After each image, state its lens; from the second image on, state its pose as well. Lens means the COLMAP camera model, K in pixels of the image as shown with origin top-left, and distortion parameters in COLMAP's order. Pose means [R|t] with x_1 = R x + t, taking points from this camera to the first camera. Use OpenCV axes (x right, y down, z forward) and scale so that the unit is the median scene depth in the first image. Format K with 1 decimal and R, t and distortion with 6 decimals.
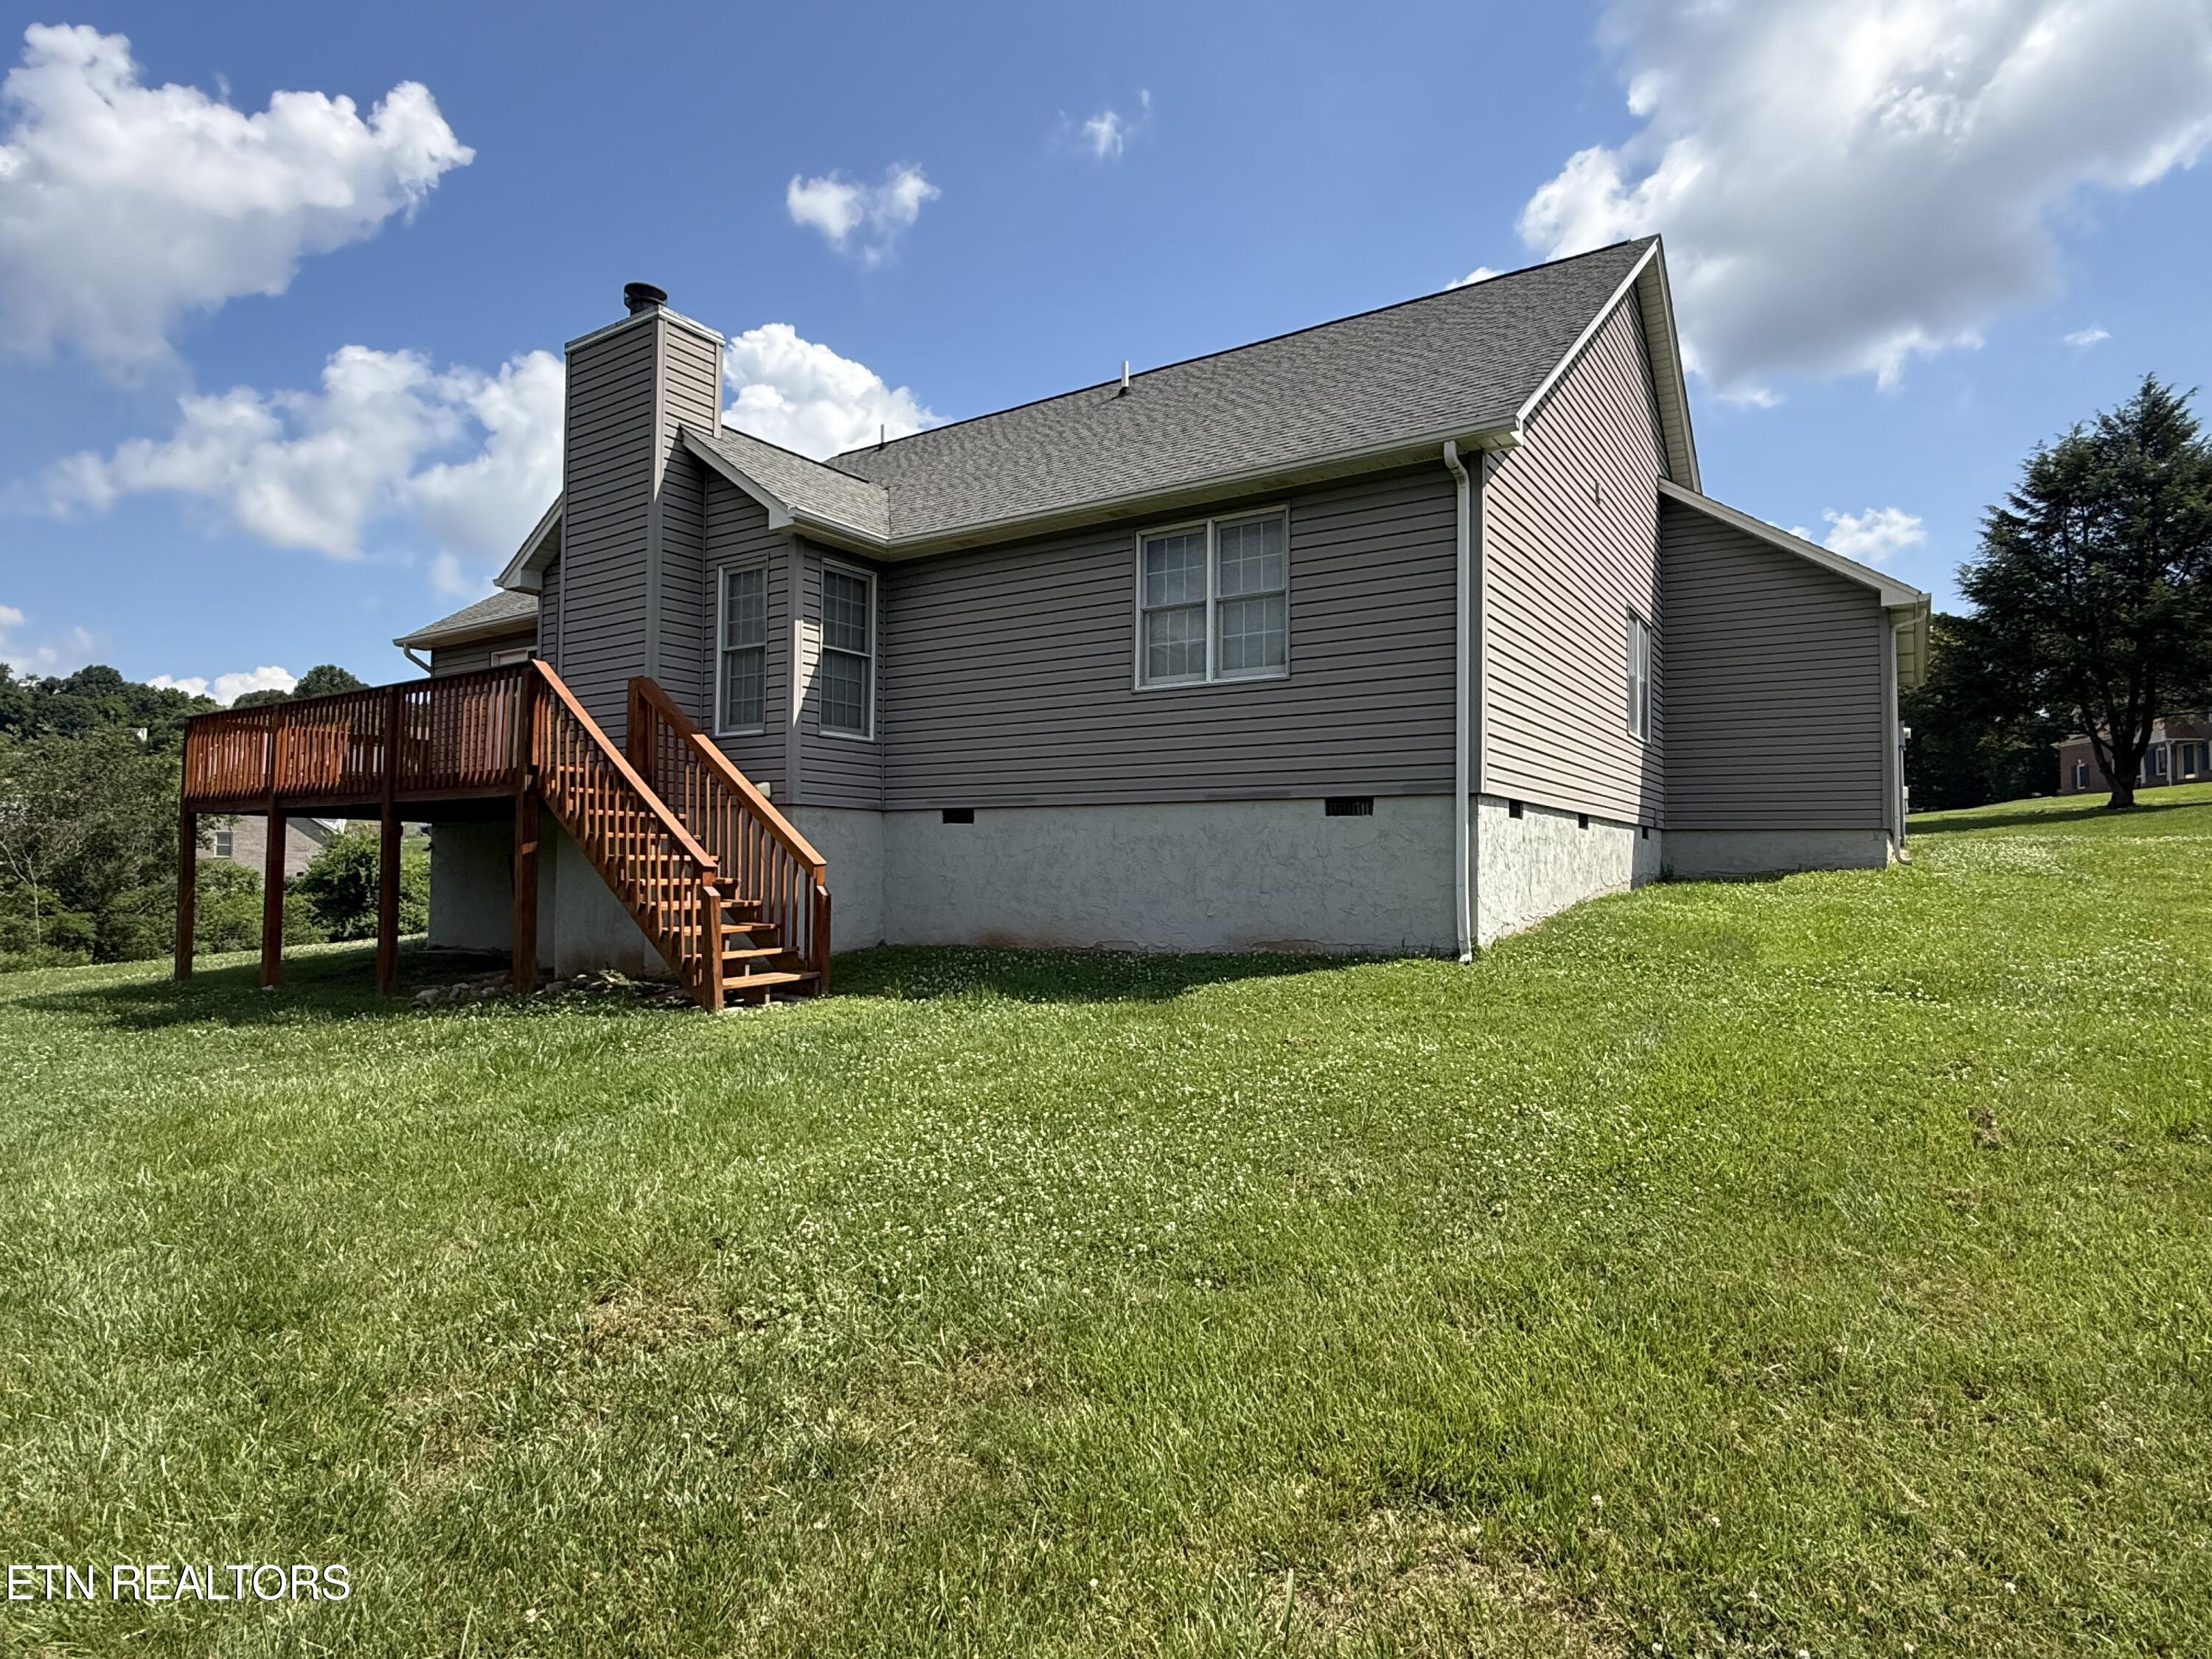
lens RADIAL K [[1209.9, 0, 1081.3], [0, 1209.9, 842.4], [0, 0, 1]] dist [-0.002344, 0.000353]
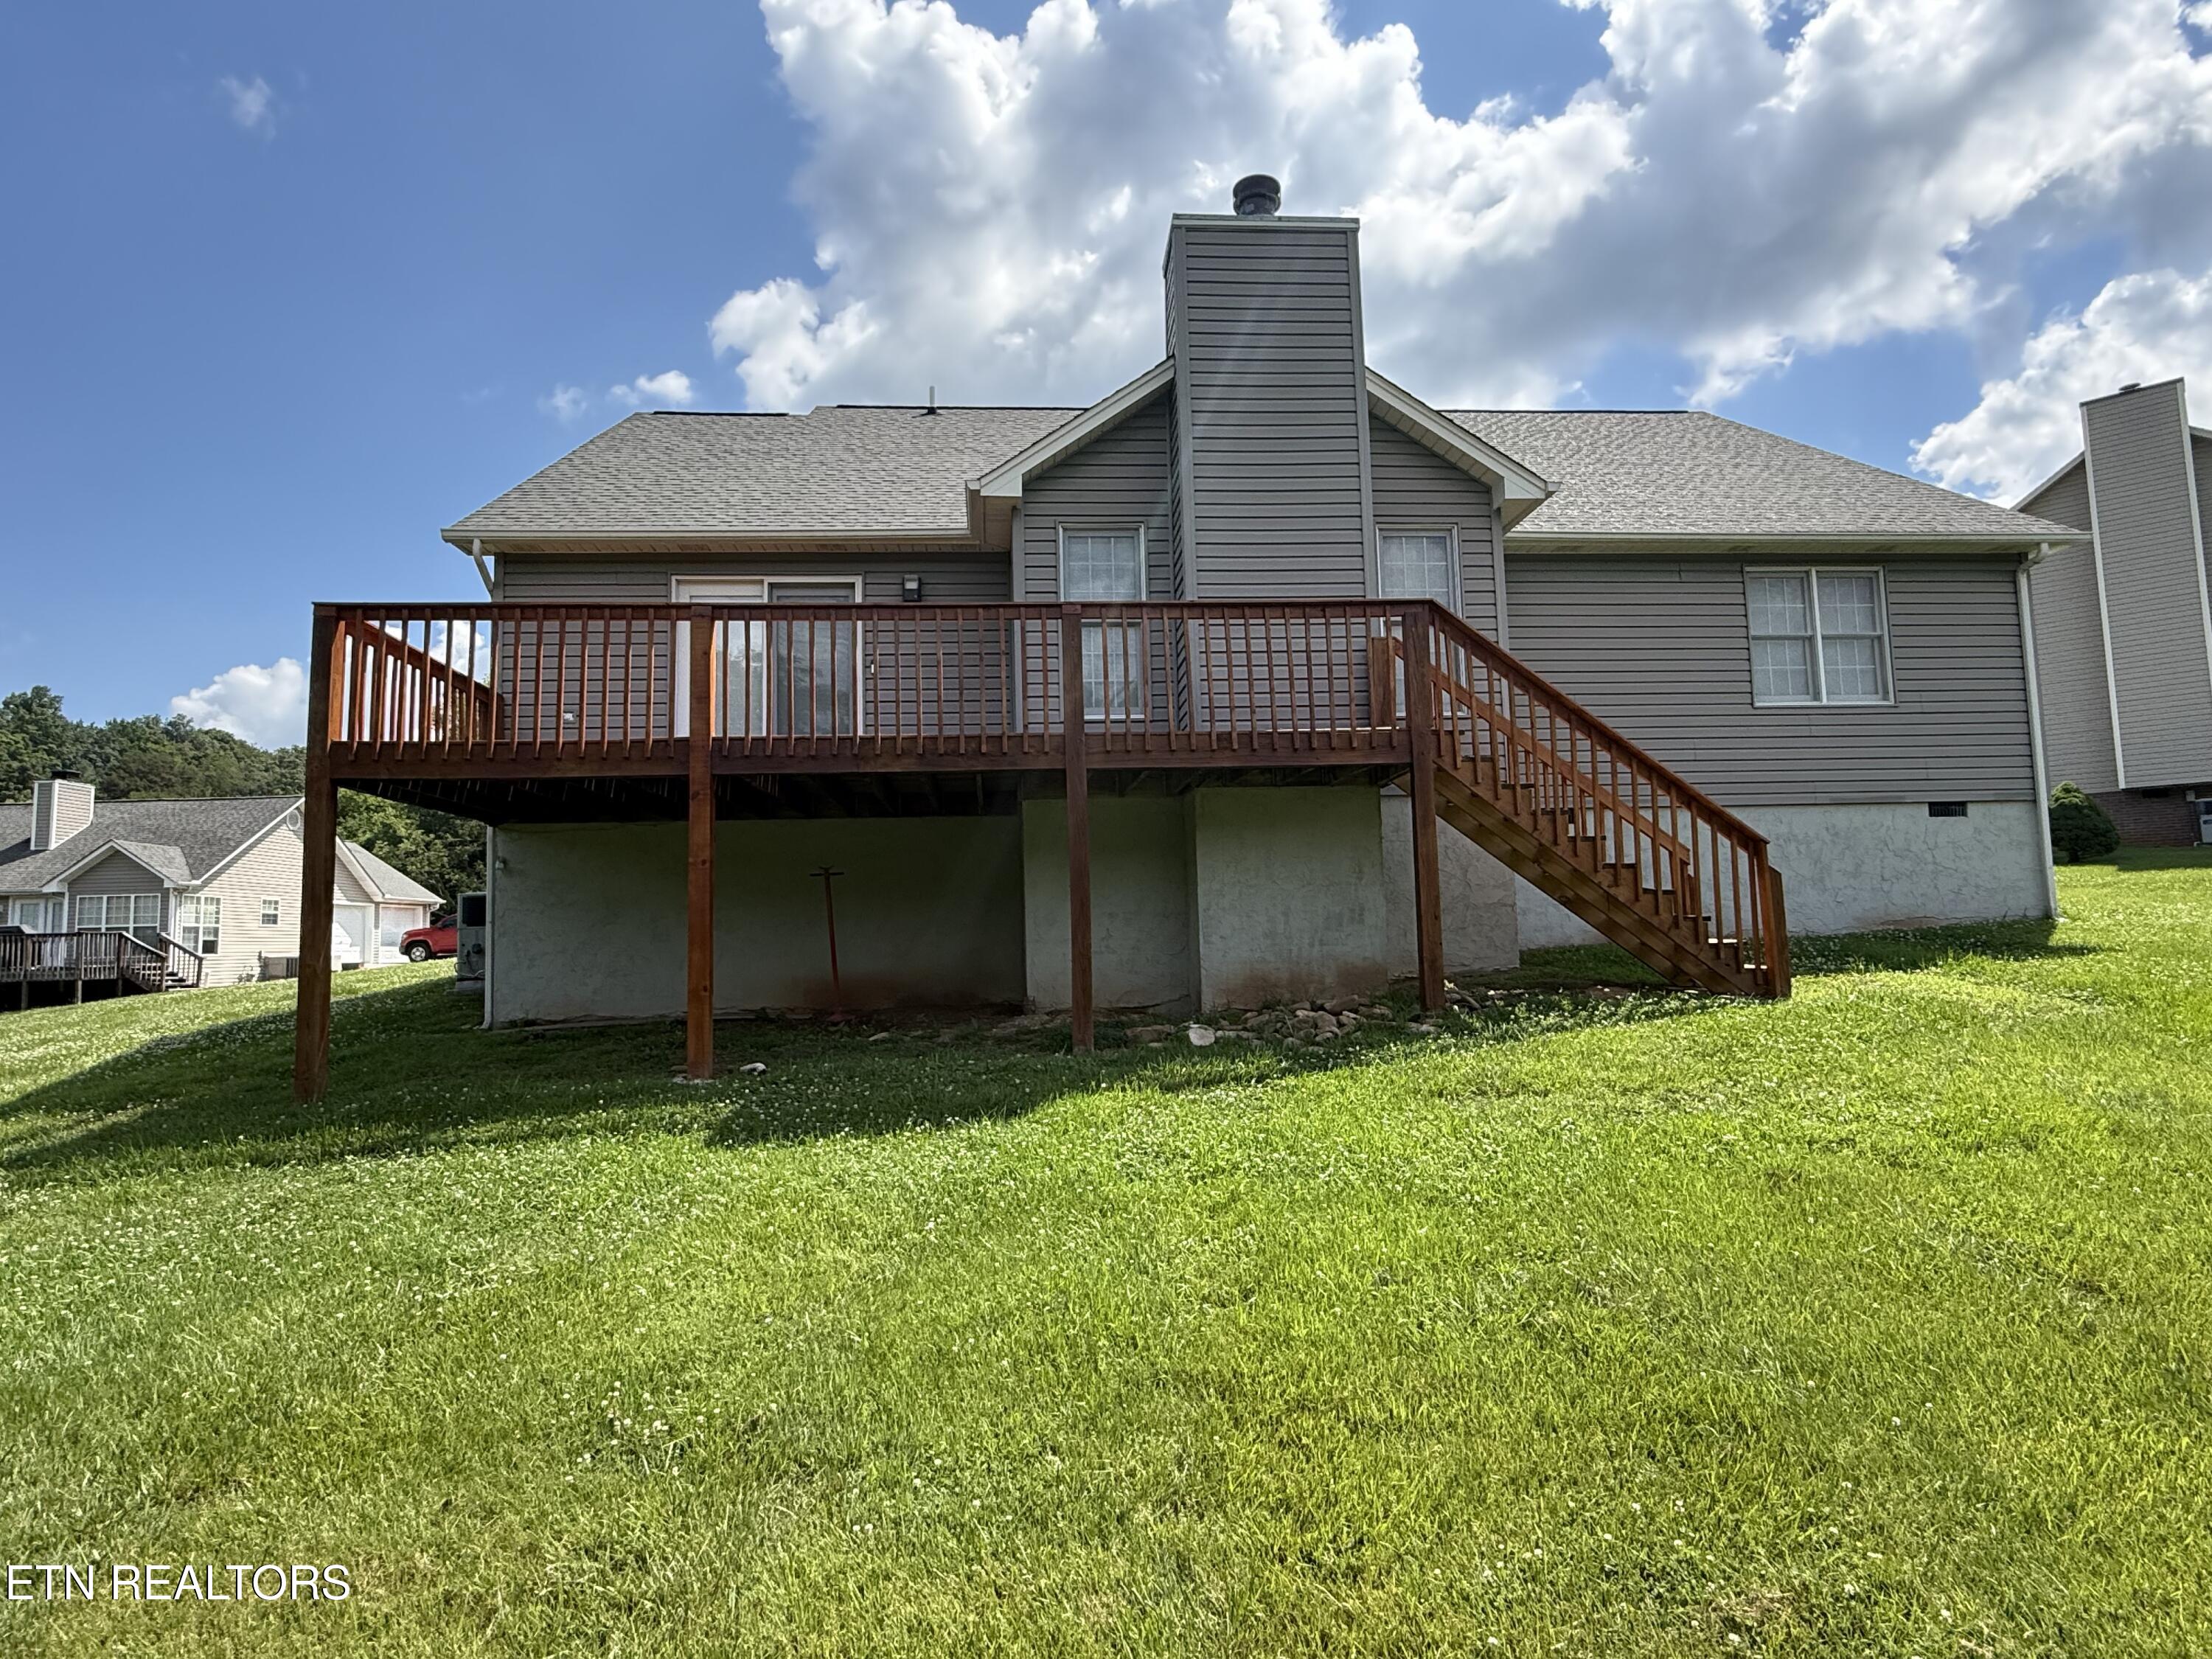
lens RADIAL K [[1209.9, 0, 1081.3], [0, 1209.9, 842.4], [0, 0, 1]] dist [-0.002344, 0.000353]
pose [[0.777581, 0.032495, 0.627942, -1.203843], [0.019324, 0.996957, -0.075519, 0.077880], [-0.628485, 0.070856, 0.774587, 0.559837]]
